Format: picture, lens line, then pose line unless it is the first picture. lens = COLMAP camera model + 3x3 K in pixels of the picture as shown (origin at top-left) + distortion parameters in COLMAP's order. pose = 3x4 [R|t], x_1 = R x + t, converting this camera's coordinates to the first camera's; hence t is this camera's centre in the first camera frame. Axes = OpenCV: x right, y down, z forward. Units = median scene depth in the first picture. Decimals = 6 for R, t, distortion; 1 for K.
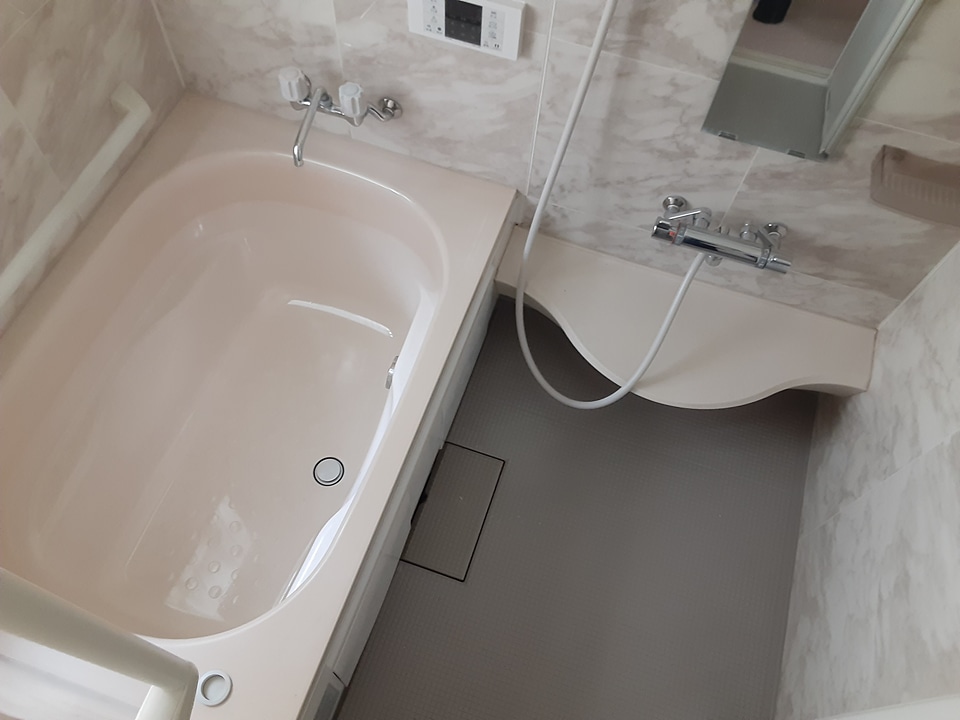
lens RADIAL K [[775.4, 0, 482.5], [0, 775.4, 361.8], [0, 0, 1]] dist [0.094762, -0.121376]
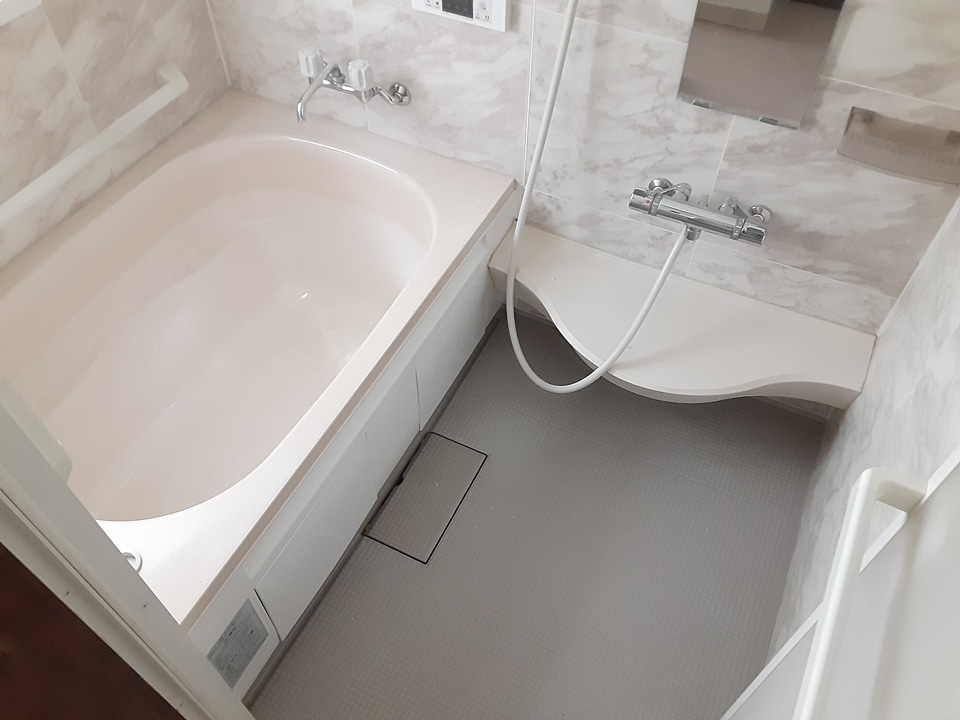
lens RADIAL K [[775.4, 0, 477.8], [0, 775.4, 359.0], [0, 0, 1]] dist [0.094762, -0.121376]
pose [[0.989835, 0.076824, -0.119684, 0.156352], [-0.097920, 0.978451, -0.181781, 0.235375], [0.103140, 0.191653, 0.976028, 0.024752]]
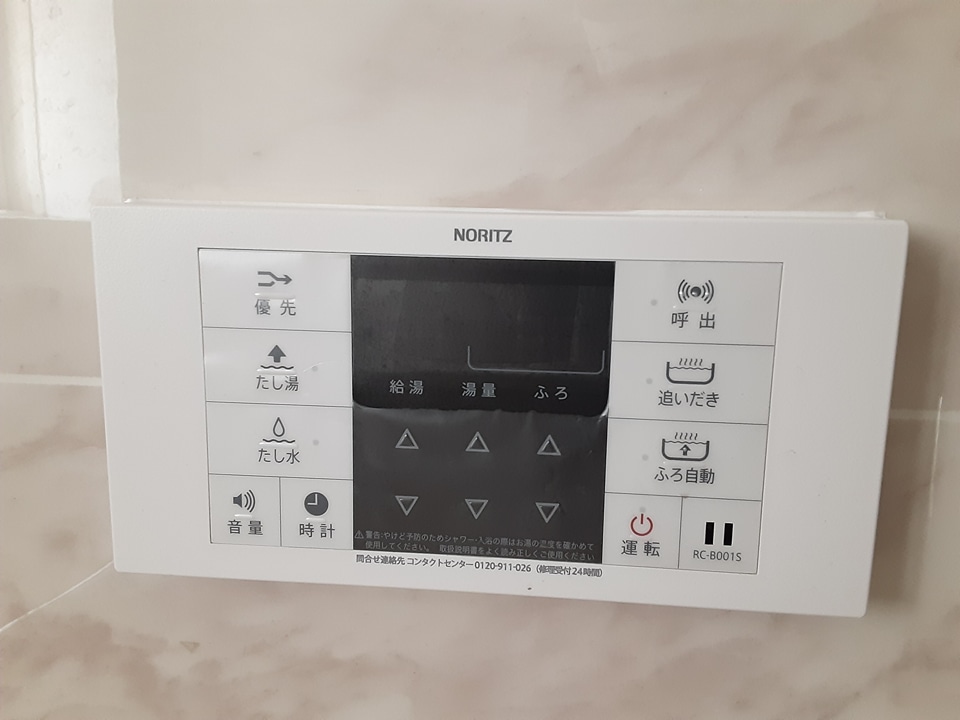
lens RADIAL K [[775.4, 0, 481.3], [0, 775.4, 359.7], [0, 0, 1]] dist [0.094762, -0.121376]
pose [[0.973080, -0.070282, 0.219491, -0.050199], [0.214563, 0.623931, -0.751447, -0.292323], [-0.084135, 0.778313, 0.622215, 0.804694]]
